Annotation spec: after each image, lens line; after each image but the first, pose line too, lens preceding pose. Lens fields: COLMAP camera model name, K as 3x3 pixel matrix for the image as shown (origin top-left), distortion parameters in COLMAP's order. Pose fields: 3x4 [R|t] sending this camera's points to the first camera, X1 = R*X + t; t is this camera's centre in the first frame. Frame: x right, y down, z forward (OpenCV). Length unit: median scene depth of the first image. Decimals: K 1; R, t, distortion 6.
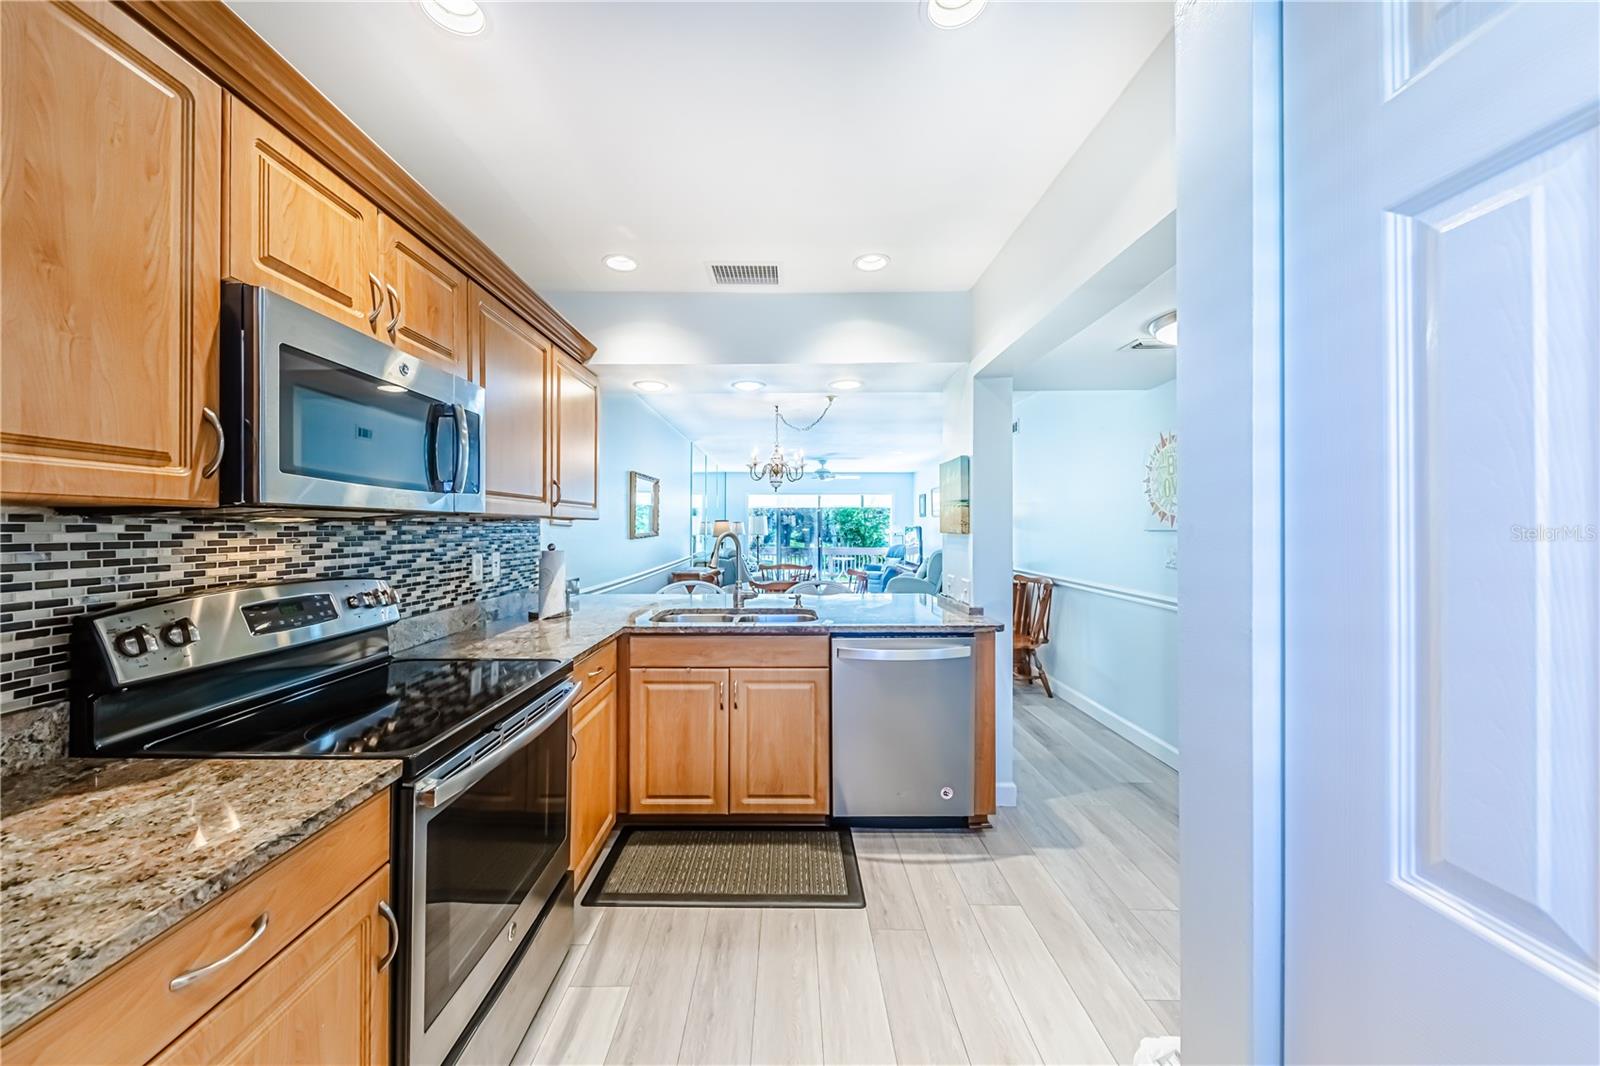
lens RADIAL K [[562.6, 0, 803.4], [0, 562.6, 526.6], [0, 0, 1]] dist [0.001208, -0.000015]
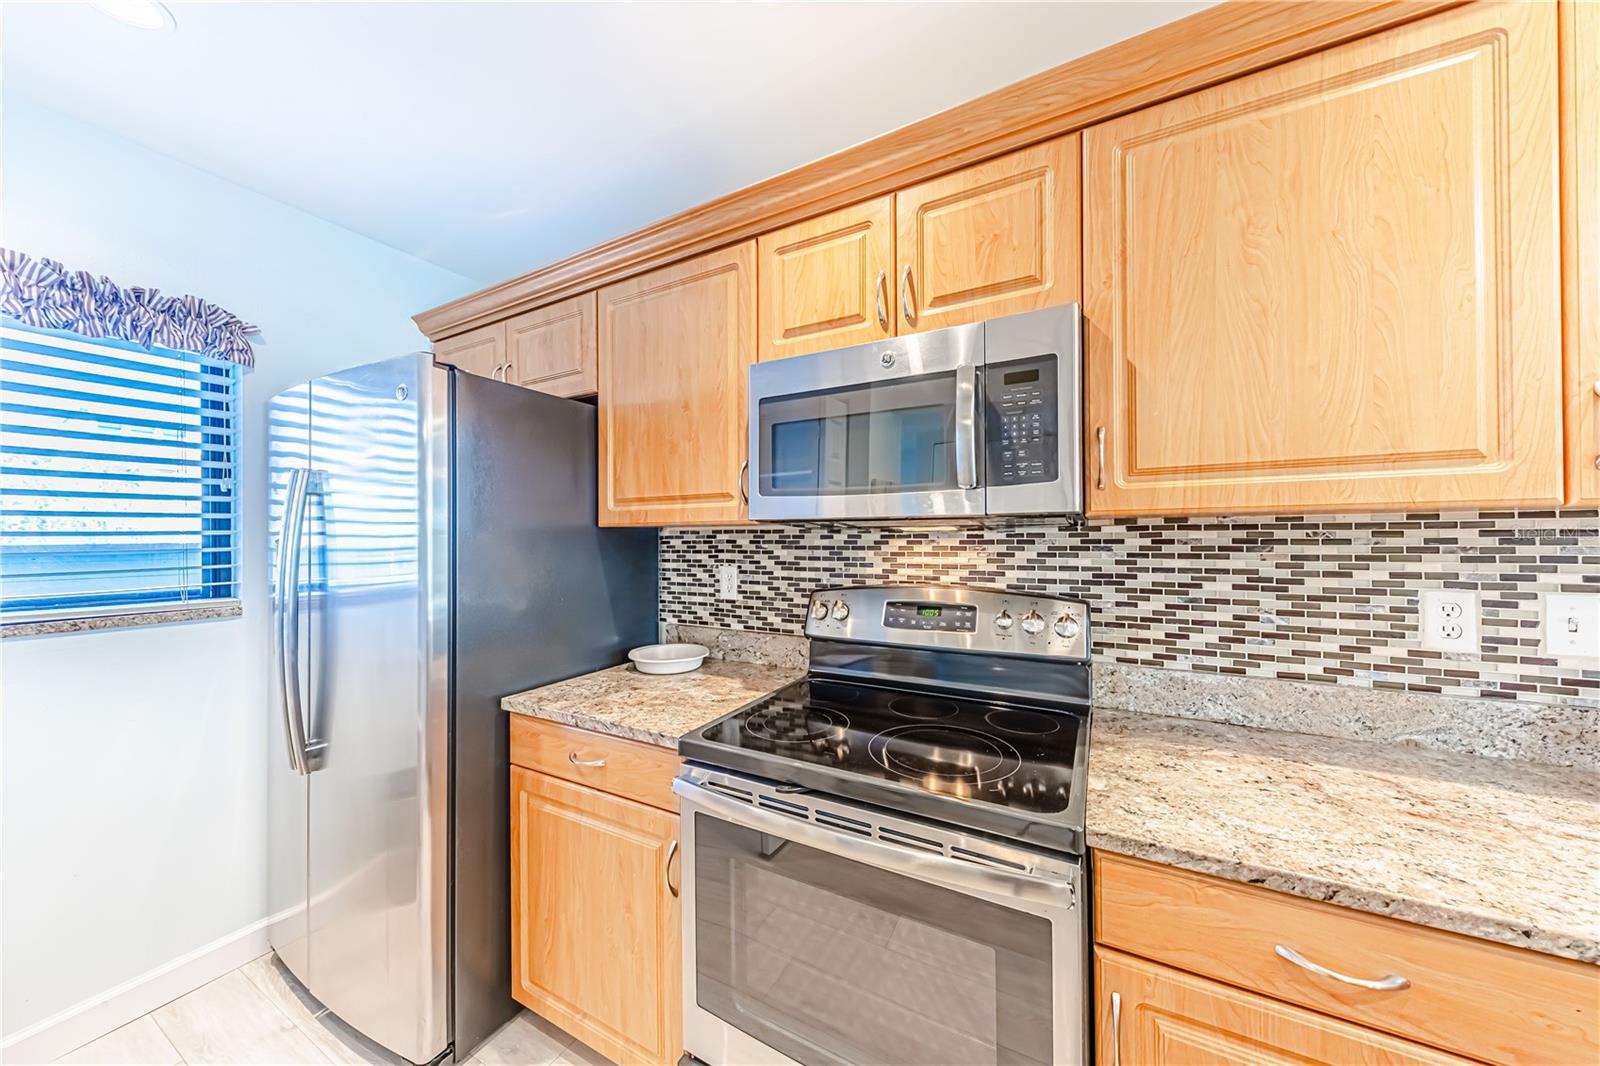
lens RADIAL K [[546.1, 0, 800.0], [0, 546.1, 533.0], [0, 0, 1]] dist [0.001965, 0.000042]
pose [[-0.512113, 0.008530, -0.858876, 0.082021], [0.013677, 0.999905, 0.001775, -0.007467], [0.858809, -0.010838, -0.512181, 1.064671]]
